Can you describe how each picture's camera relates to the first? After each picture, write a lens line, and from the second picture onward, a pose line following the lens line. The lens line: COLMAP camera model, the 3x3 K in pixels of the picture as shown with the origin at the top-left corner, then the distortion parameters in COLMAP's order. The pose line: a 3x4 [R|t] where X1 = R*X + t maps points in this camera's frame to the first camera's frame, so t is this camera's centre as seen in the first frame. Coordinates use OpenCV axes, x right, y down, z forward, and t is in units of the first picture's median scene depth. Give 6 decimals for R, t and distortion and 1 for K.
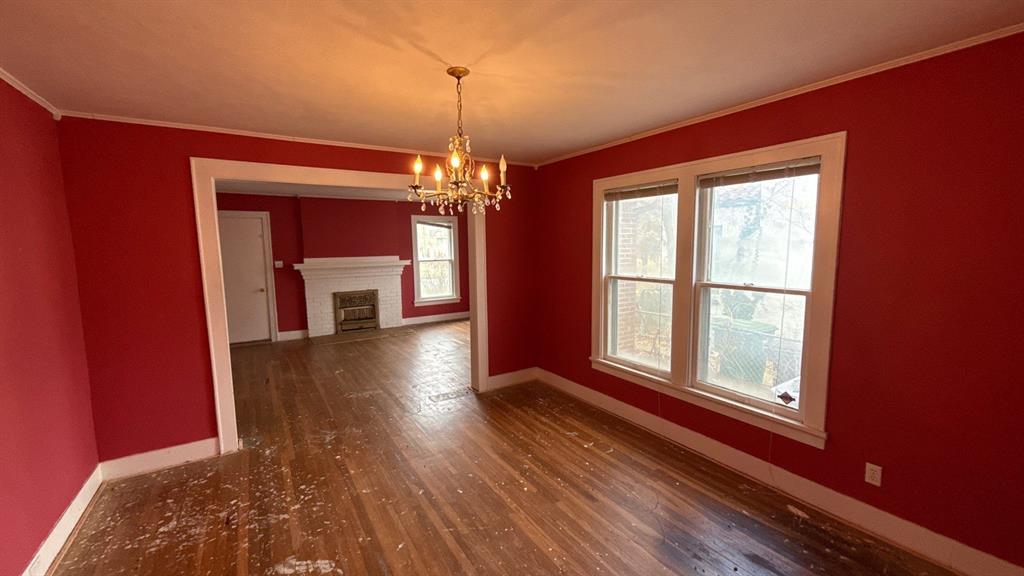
lens RADIAL K [[406.1, 0, 512.7], [0, 406.1, 288.3], [0, 0, 1]] dist [0.000573, 0.000160]
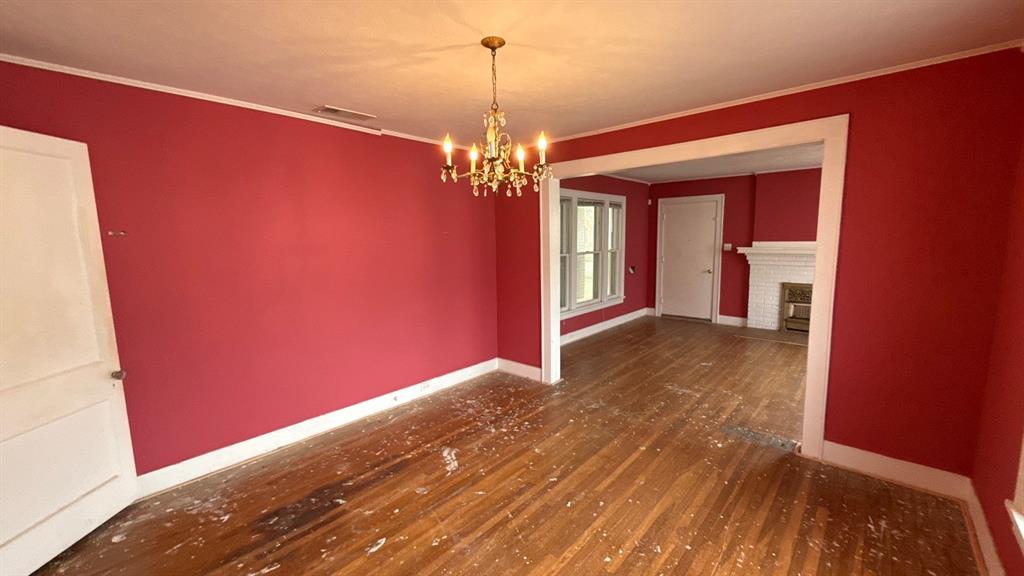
lens RADIAL K [[406.1, 0, 512.7], [0, 406.1, 288.3], [0, 0, 1]] dist [0.000573, 0.000160]
pose [[0.262901, 0.131938, -0.955759, 0.346428], [-0.090298, 0.989622, 0.111775, -0.033002], [0.960588, 0.056917, 0.272087, 0.335070]]
